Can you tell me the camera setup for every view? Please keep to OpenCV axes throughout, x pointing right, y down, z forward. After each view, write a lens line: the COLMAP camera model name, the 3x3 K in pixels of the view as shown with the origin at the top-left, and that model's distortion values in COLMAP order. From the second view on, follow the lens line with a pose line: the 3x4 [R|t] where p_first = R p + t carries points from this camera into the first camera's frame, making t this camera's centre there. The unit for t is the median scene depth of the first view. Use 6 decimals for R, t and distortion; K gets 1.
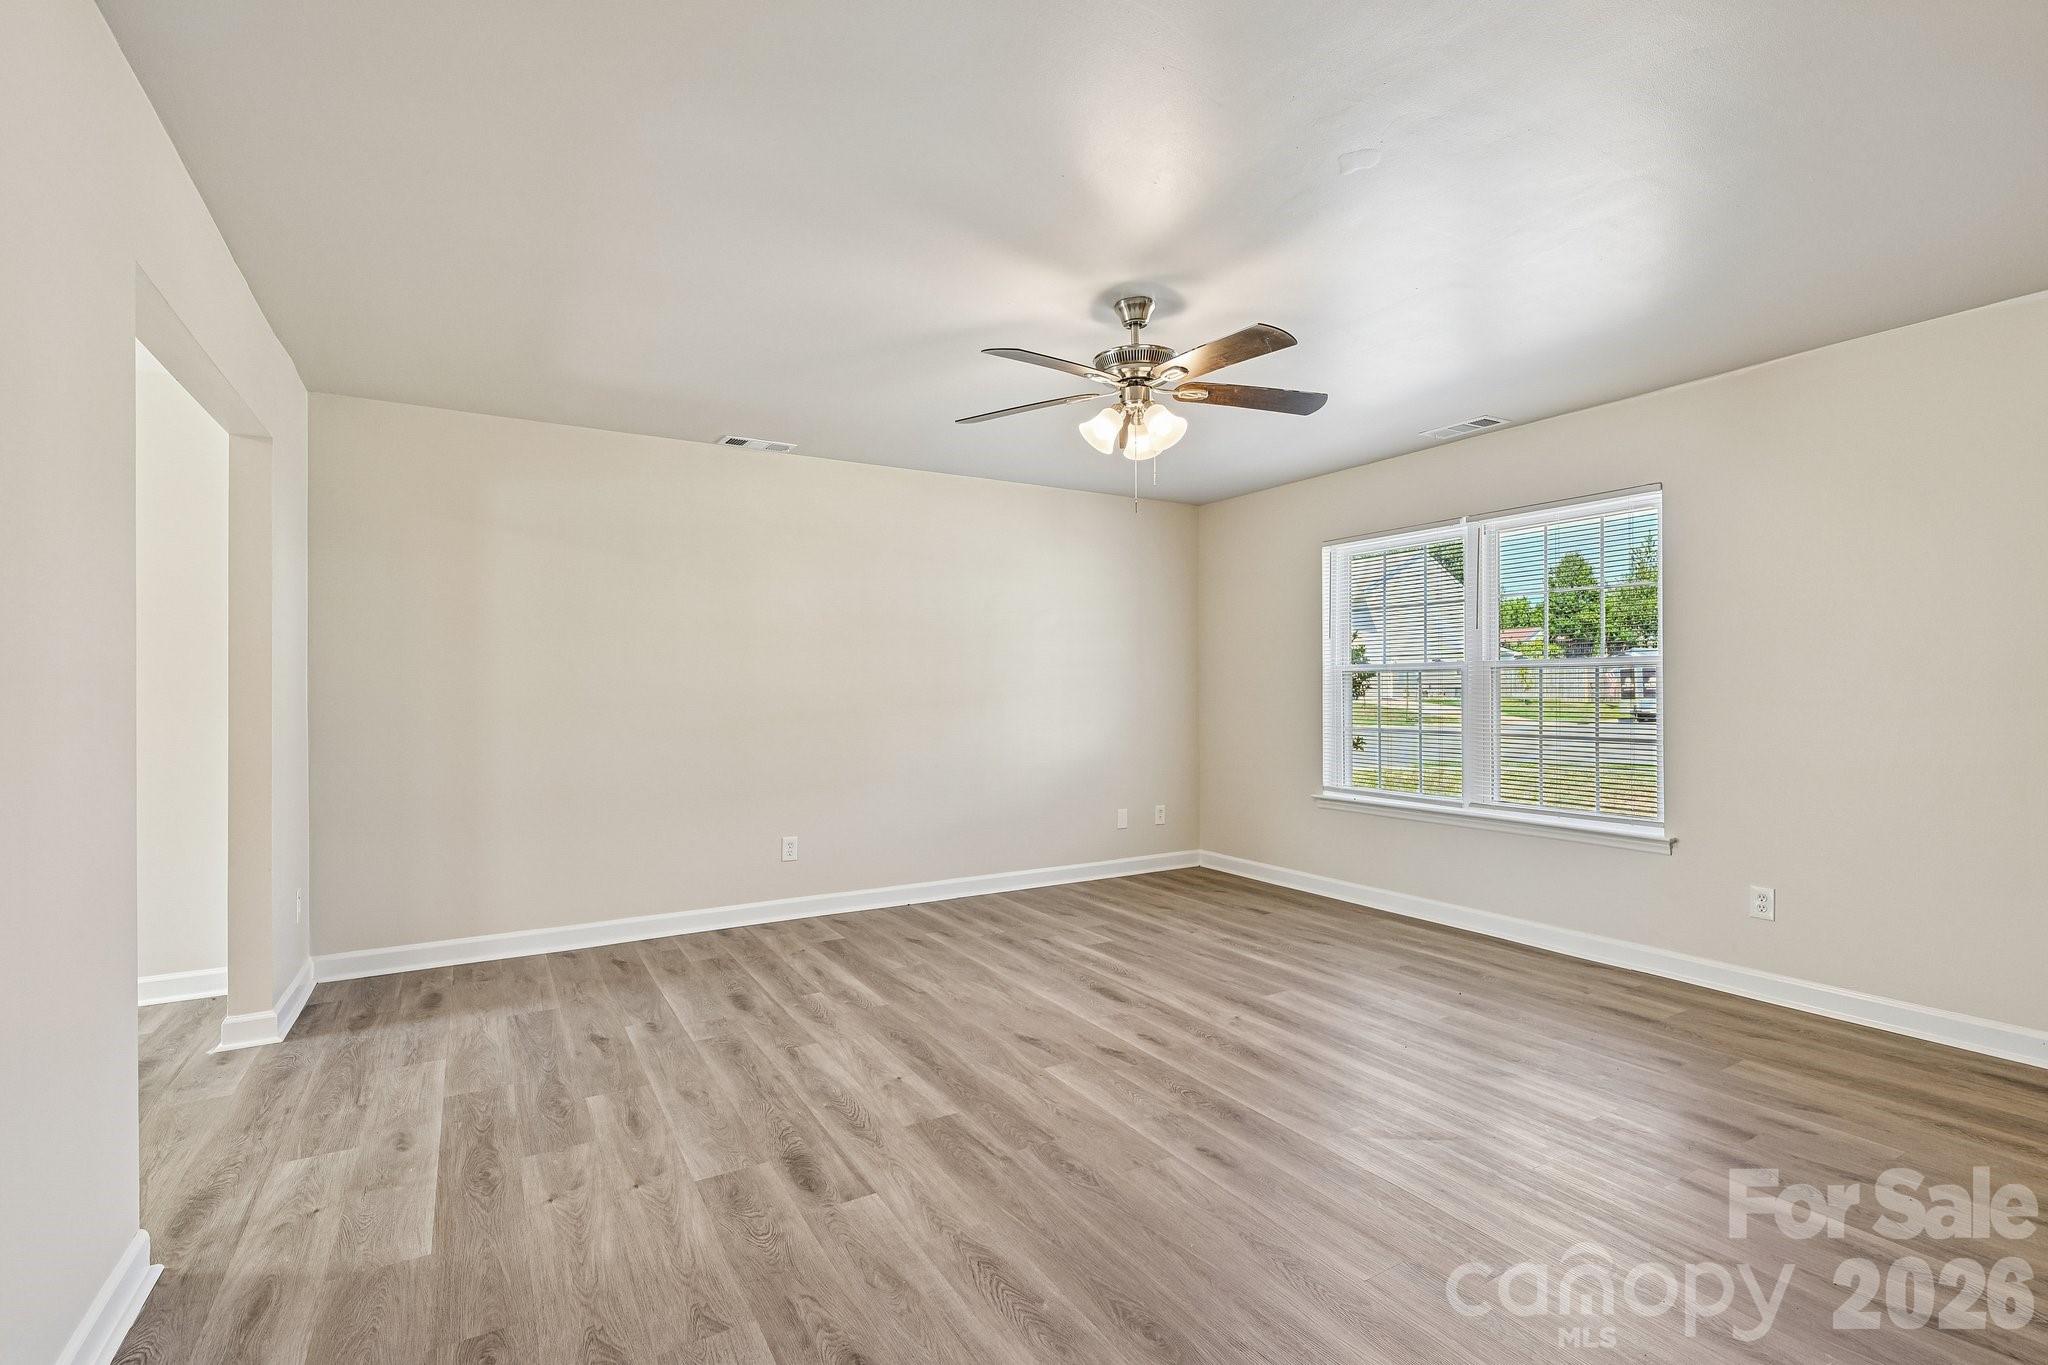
lens RADIAL K [[915.2, 0, 1019.5], [0, 915.2, 682.5], [0, 0, 1]] dist [-0.002117, 0.000203]
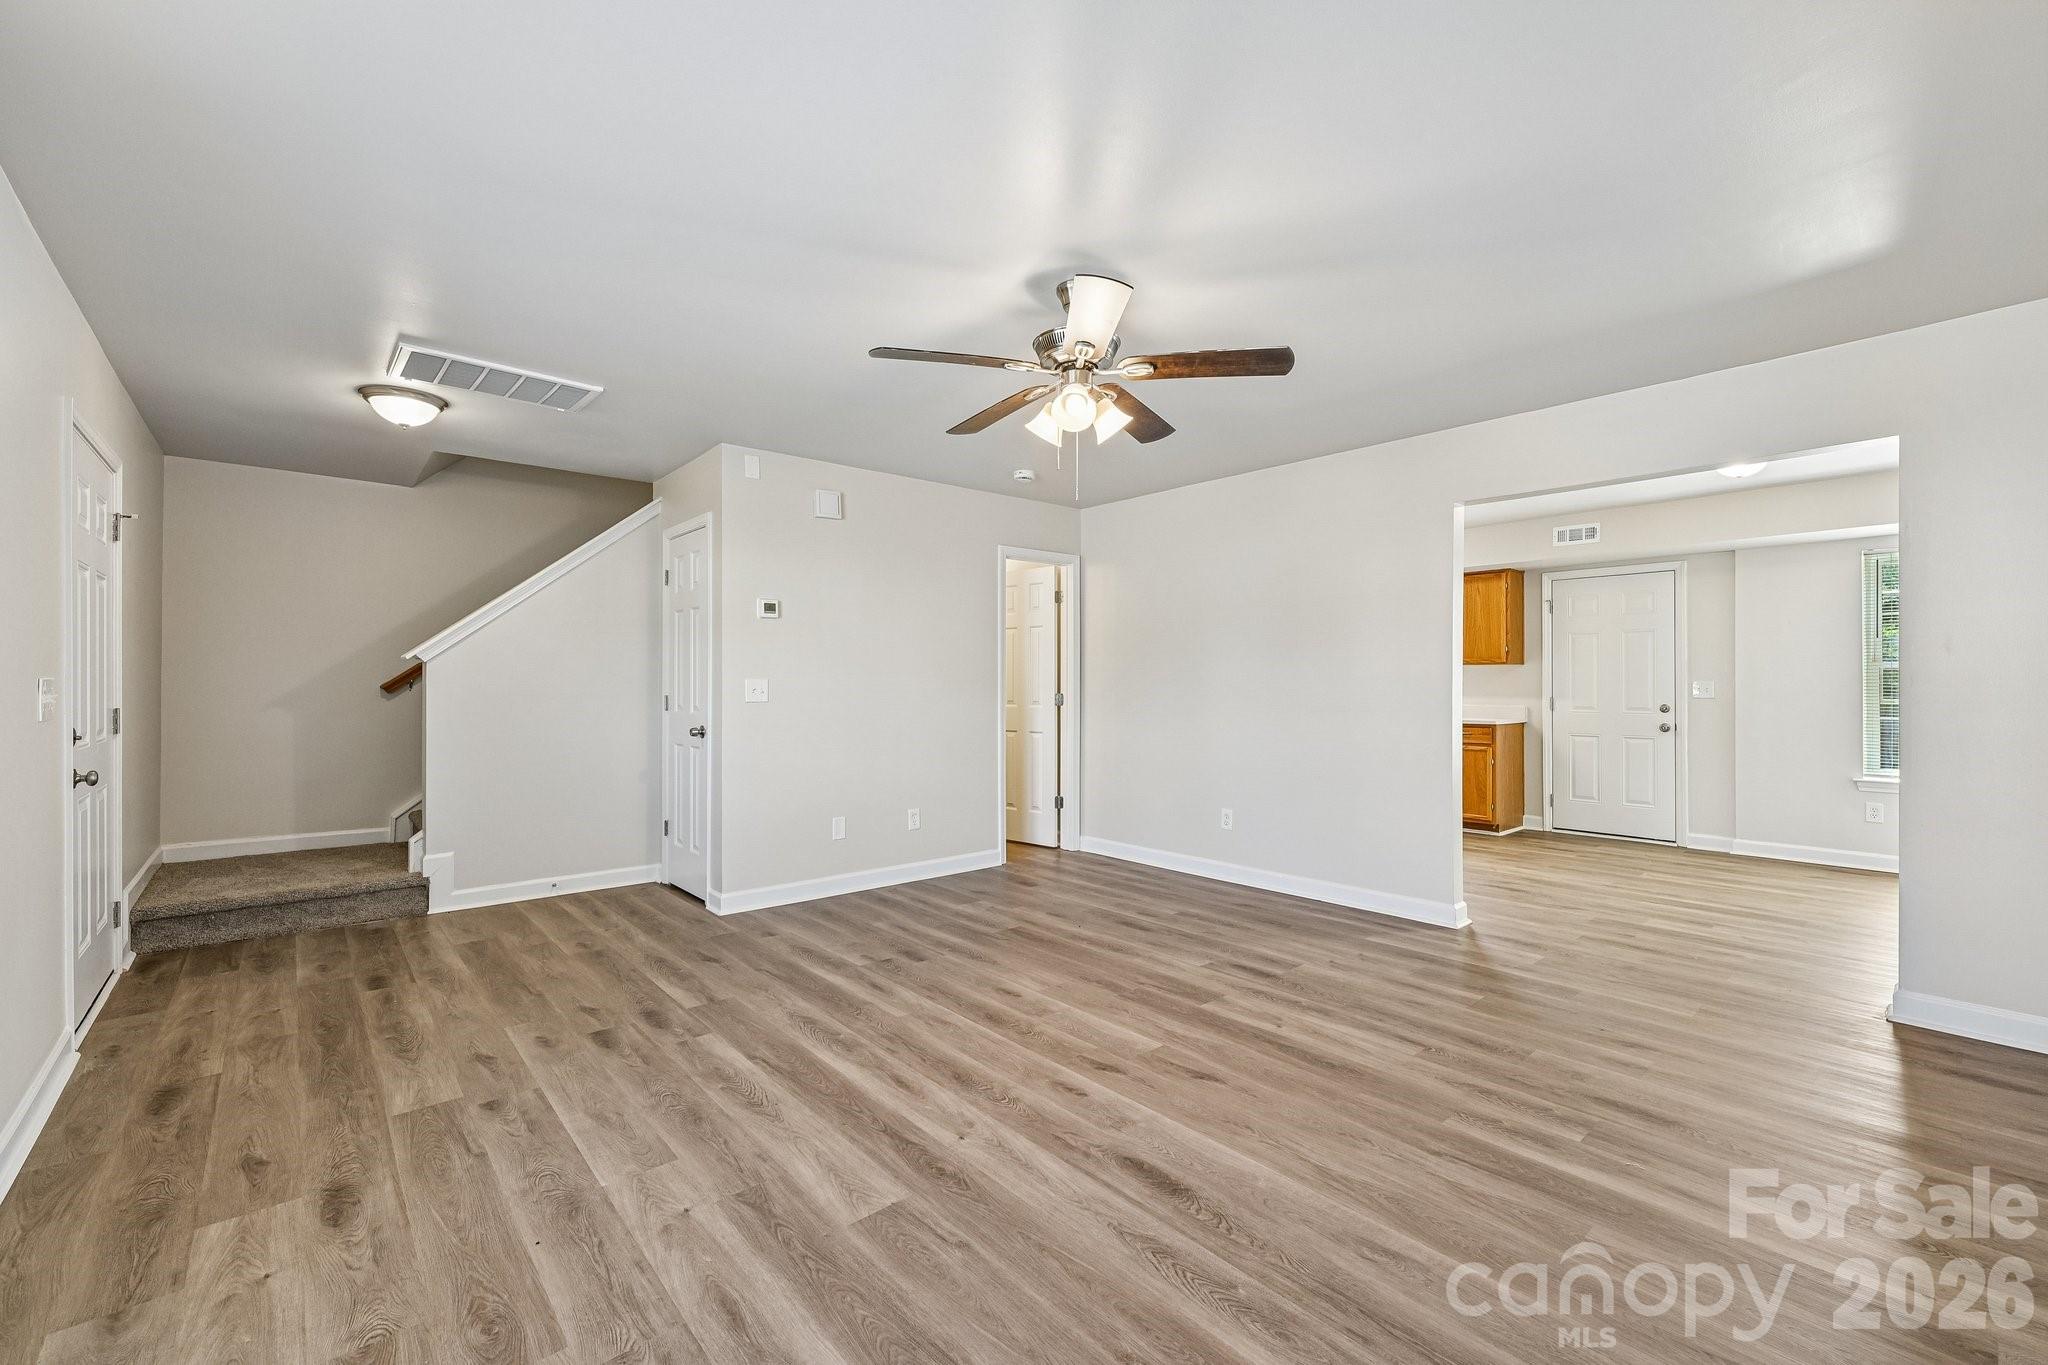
lens RADIAL K [[845.0, 0, 1016.5], [0, 845.0, 677.3], [0, 0, 1]] dist [0.000458, -0.000002]
pose [[-0.984886, 0.002824, -0.173183, 0.349602], [0.005474, 0.999875, -0.014826, 0.015009], [0.173120, -0.015550, -0.984778, 1.884519]]
